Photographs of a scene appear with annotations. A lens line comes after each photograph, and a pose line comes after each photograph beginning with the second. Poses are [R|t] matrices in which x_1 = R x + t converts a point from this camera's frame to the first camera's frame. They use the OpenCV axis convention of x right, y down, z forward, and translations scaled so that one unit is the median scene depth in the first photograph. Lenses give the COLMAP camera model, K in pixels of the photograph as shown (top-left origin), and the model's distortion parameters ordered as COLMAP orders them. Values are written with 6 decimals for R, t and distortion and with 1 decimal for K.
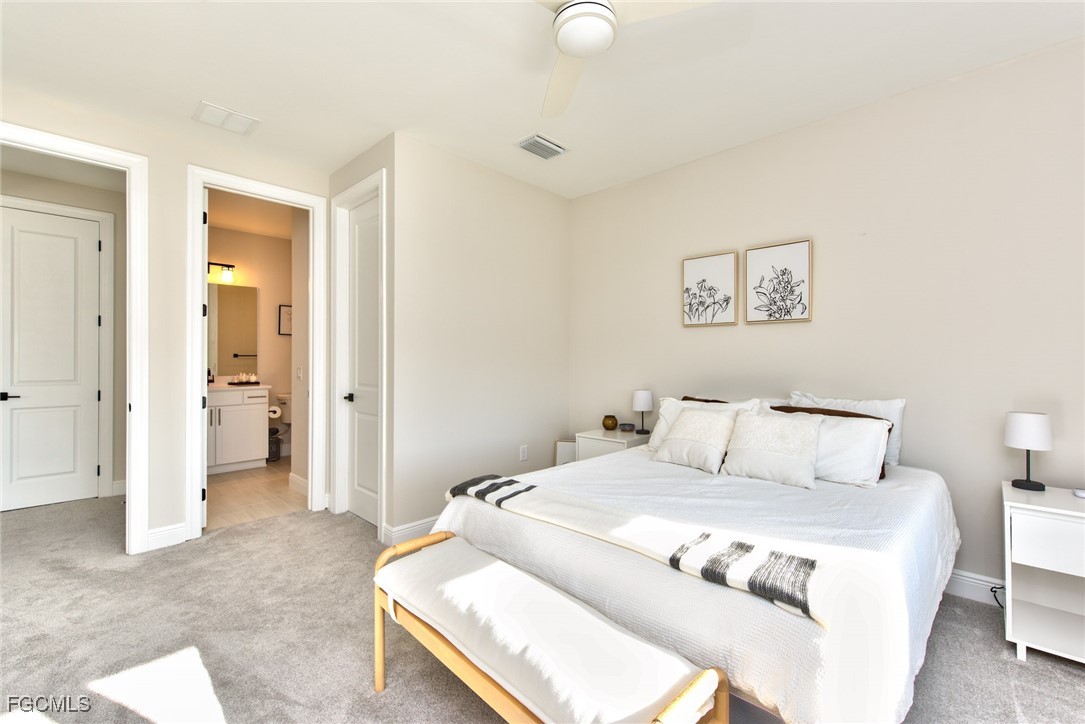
lens RADIAL K [[443.0, 0, 542.5], [0, 443.0, 362.0], [0, 0, 1]] dist [-0.001823, -0.000274]
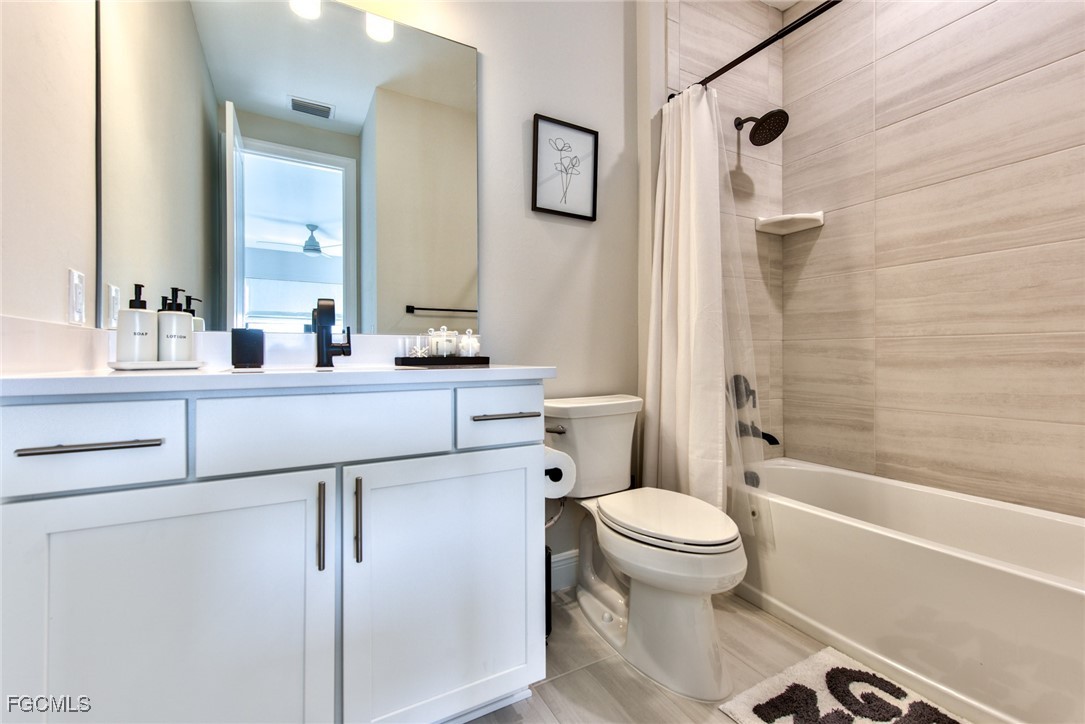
lens RADIAL K [[443.0, 0, 542.5], [0, 443.0, 362.0], [0, 0, 1]] dist [-0.001823, -0.000274]
pose [[0.955160, -0.000379, -0.296090, -0.553799], [0.003748, 0.999935, 0.010810, 0.048800], [0.296066, -0.011435, 0.955099, 0.780498]]
